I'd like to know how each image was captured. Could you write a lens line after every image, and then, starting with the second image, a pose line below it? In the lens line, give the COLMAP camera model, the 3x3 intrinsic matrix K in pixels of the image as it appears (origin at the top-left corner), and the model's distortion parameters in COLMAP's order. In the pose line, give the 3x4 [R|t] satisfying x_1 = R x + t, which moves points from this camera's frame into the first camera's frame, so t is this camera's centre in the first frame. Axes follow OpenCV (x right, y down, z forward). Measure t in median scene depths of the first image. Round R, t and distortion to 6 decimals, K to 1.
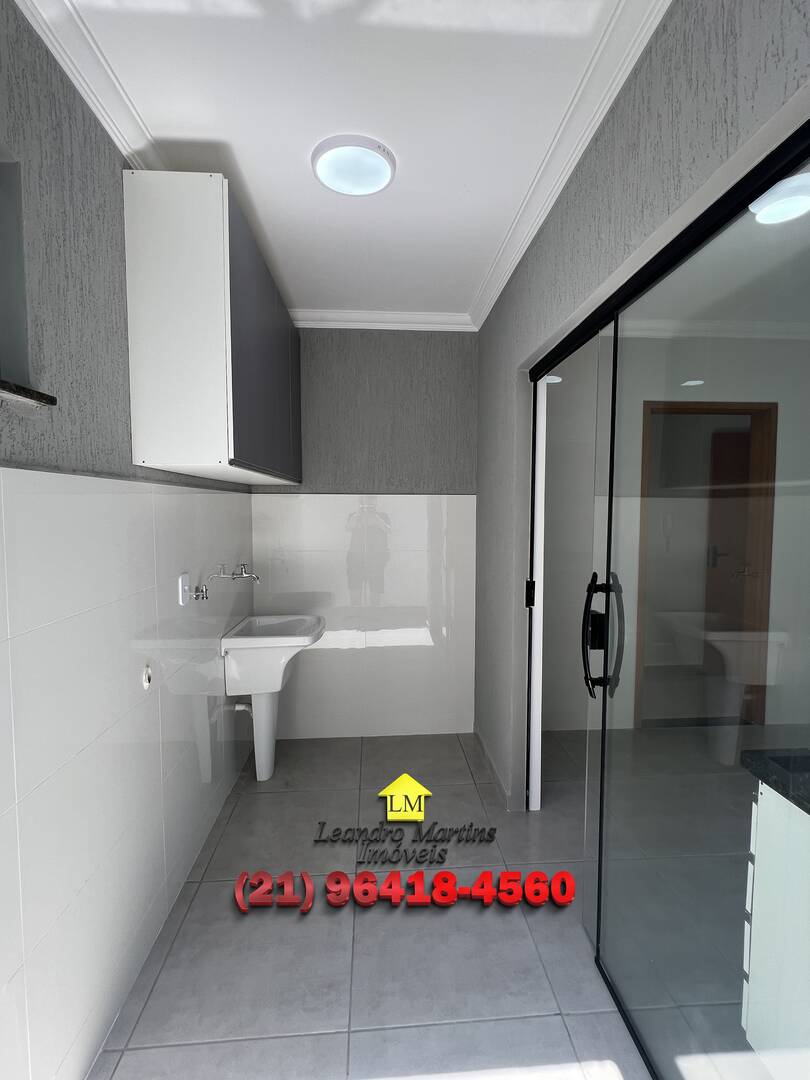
lens RADIAL K [[503.7, 0, 396.9], [0, 503.7, 539.1], [0, 0, 1]] dist [-0.005183, 0.001317]
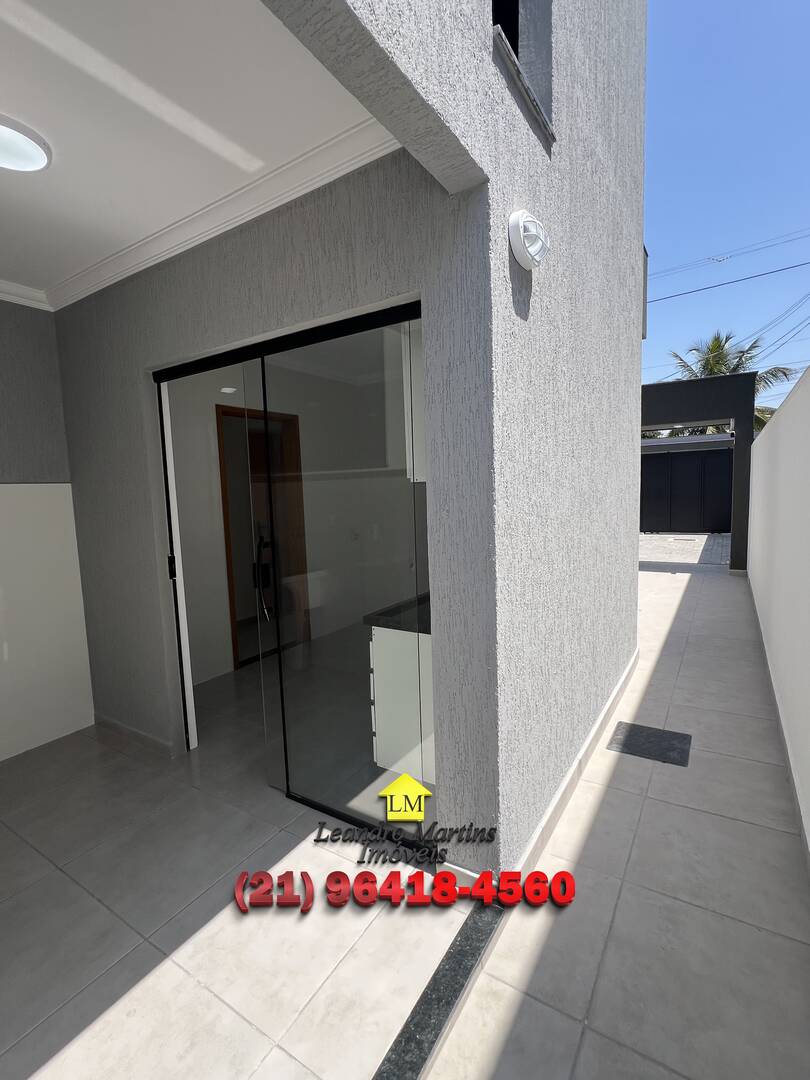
lens RADIAL K [[503.7, 0, 405.0], [0, 503.7, 538.1], [0, 0, 1]] dist [-0.005183, 0.001317]
pose [[0.570988, -0.102627, 0.814518, -0.386133], [0.083052, 0.994287, 0.067056, 0.008670], [-0.816746, 0.029359, 0.576249, -0.116219]]
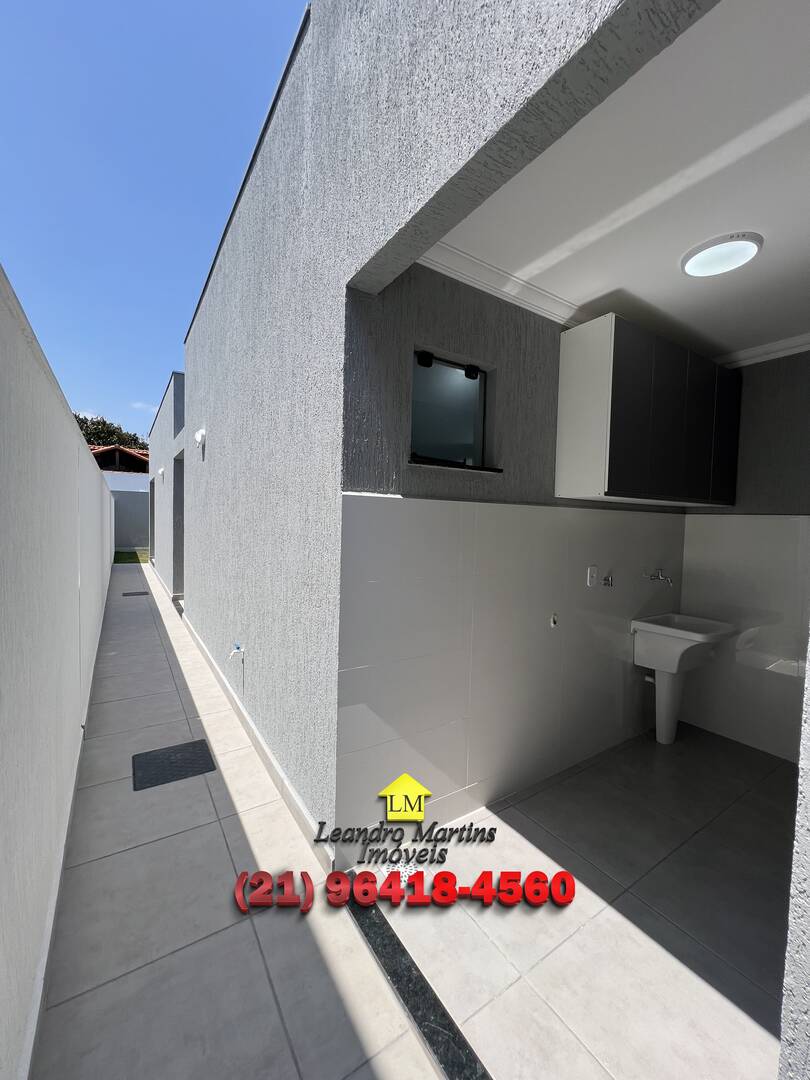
lens RADIAL K [[434.3, 0, 405.4], [0, 434.3, 541.4], [0, 0, 1]] dist [-0.001861, 0.000109]
pose [[0.502385, 0.054500, -0.862925, 0.327727], [-0.078722, 0.996750, 0.017121, 0.012601], [0.861053, 0.059330, 0.505042, -0.126652]]
